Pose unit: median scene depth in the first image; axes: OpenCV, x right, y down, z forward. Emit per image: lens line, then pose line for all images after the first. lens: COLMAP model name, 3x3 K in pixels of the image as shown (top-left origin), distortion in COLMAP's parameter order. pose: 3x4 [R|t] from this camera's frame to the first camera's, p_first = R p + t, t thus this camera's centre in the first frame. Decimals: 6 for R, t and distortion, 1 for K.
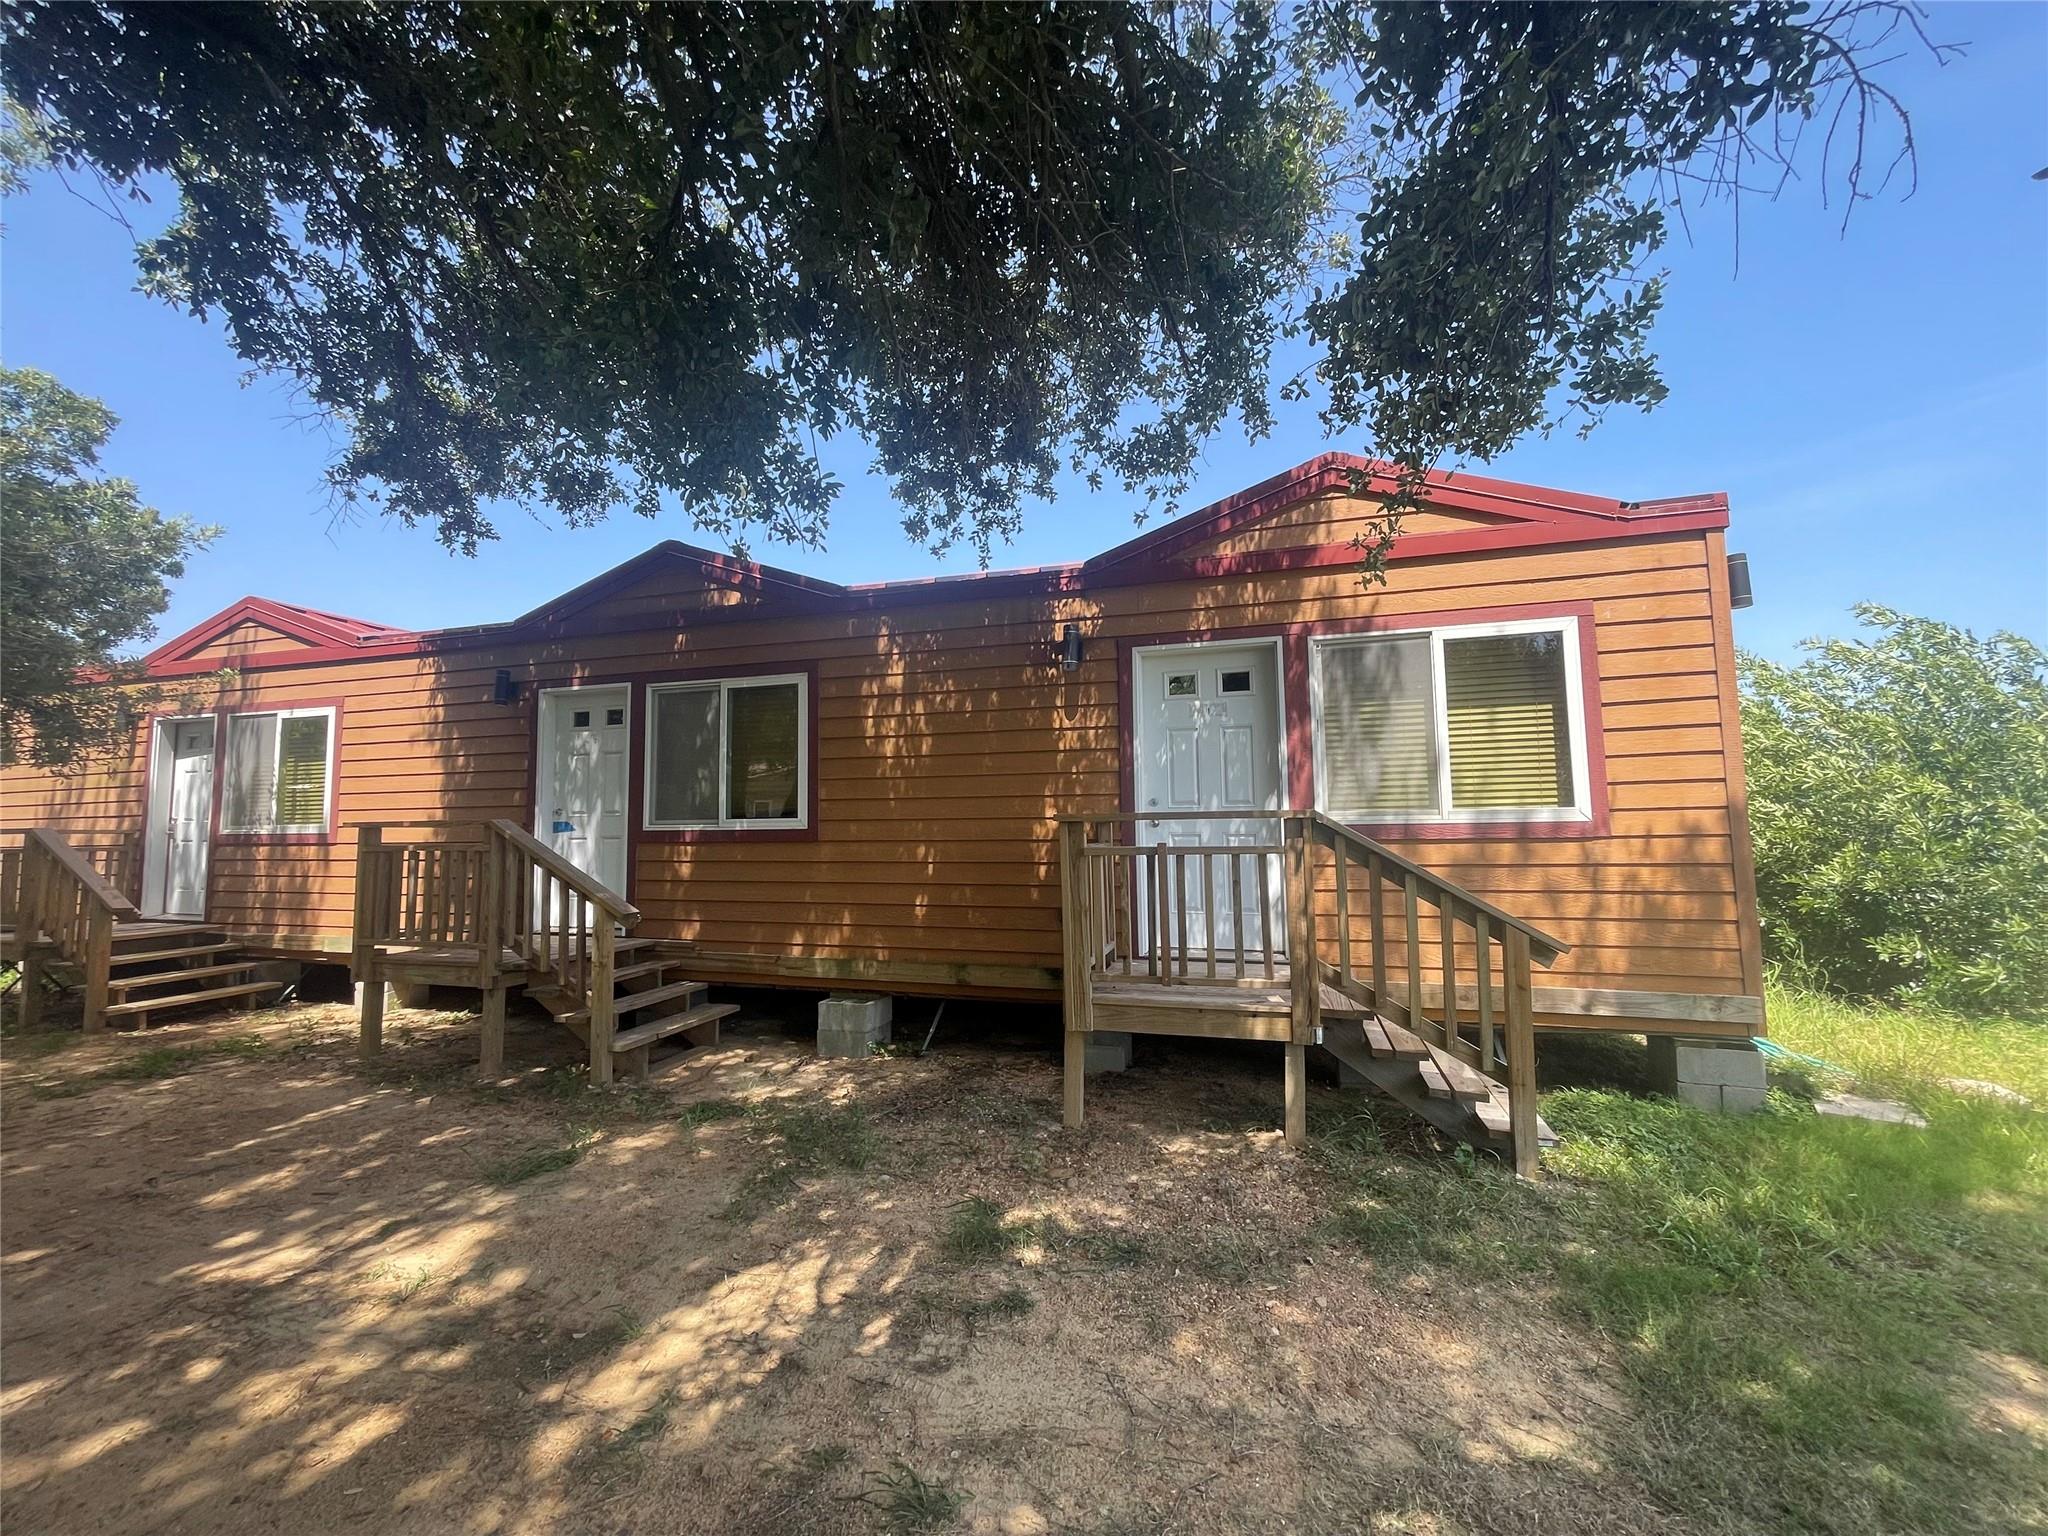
lens RADIAL K [[821.6, 0, 1030.4], [0, 821.6, 772.6], [0, 0, 1]] dist [-0.005121, 0.000269]
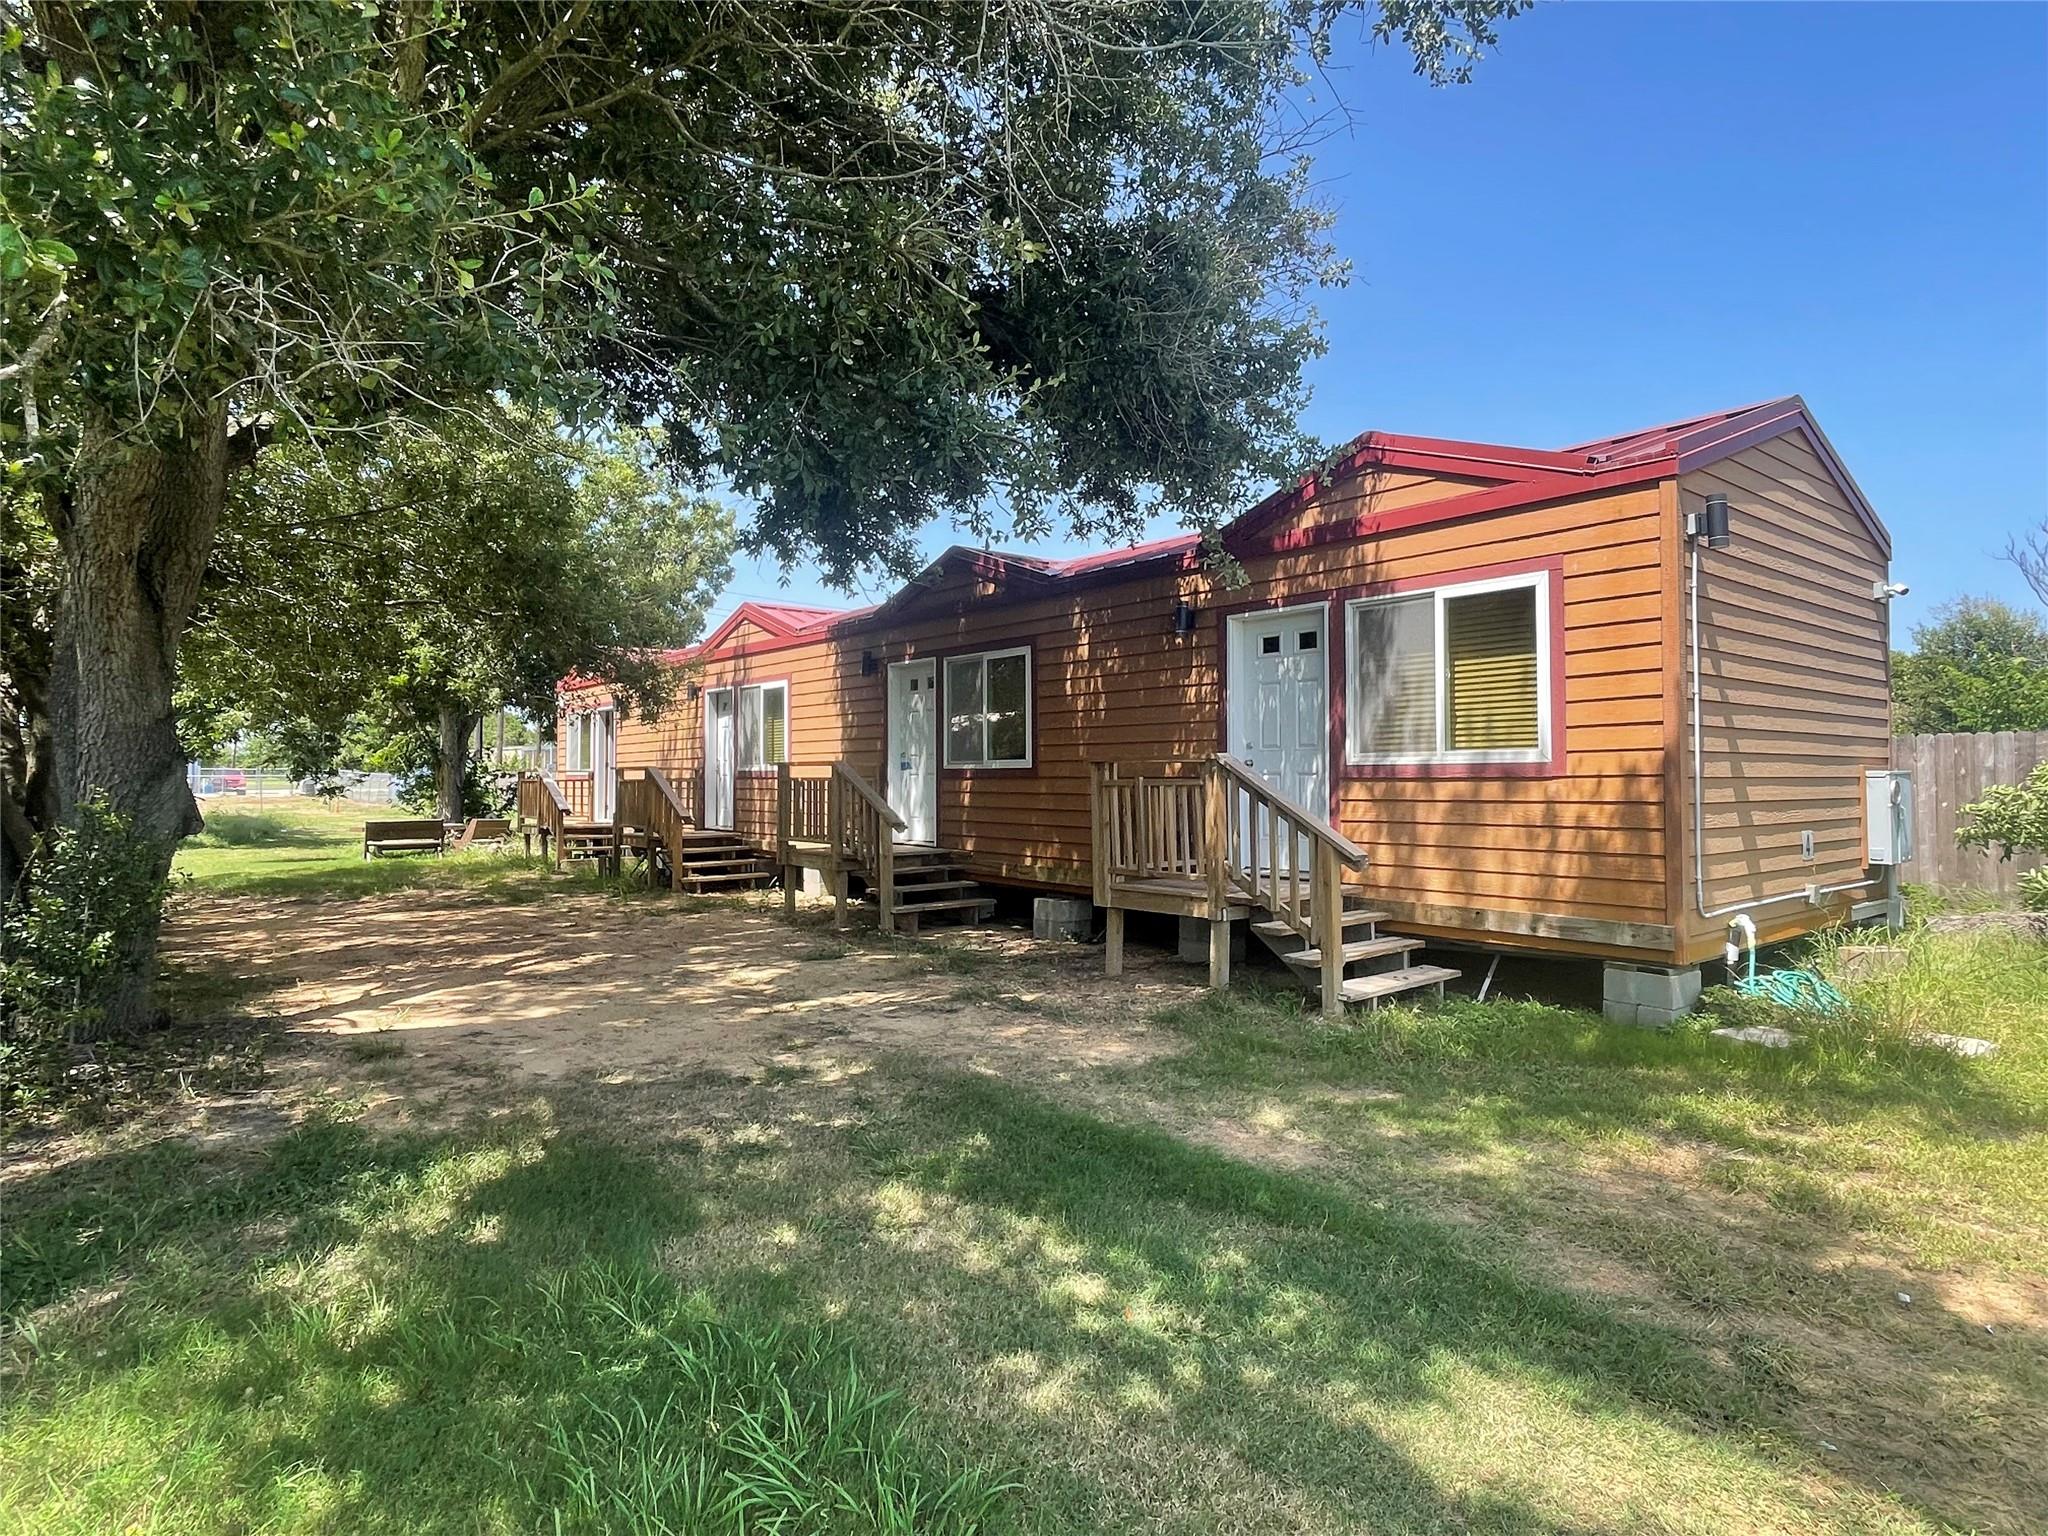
lens RADIAL K [[1133.6, 0, 1033.3], [0, 1133.6, 753.6], [0, 0, 1]] dist [0.002392, -0.007632]
pose [[0.830763, -0.004539, -0.556608, 0.922436], [0.034395, 0.998475, 0.043193, -0.039167], [0.555563, -0.055027, 0.829652, -0.609203]]
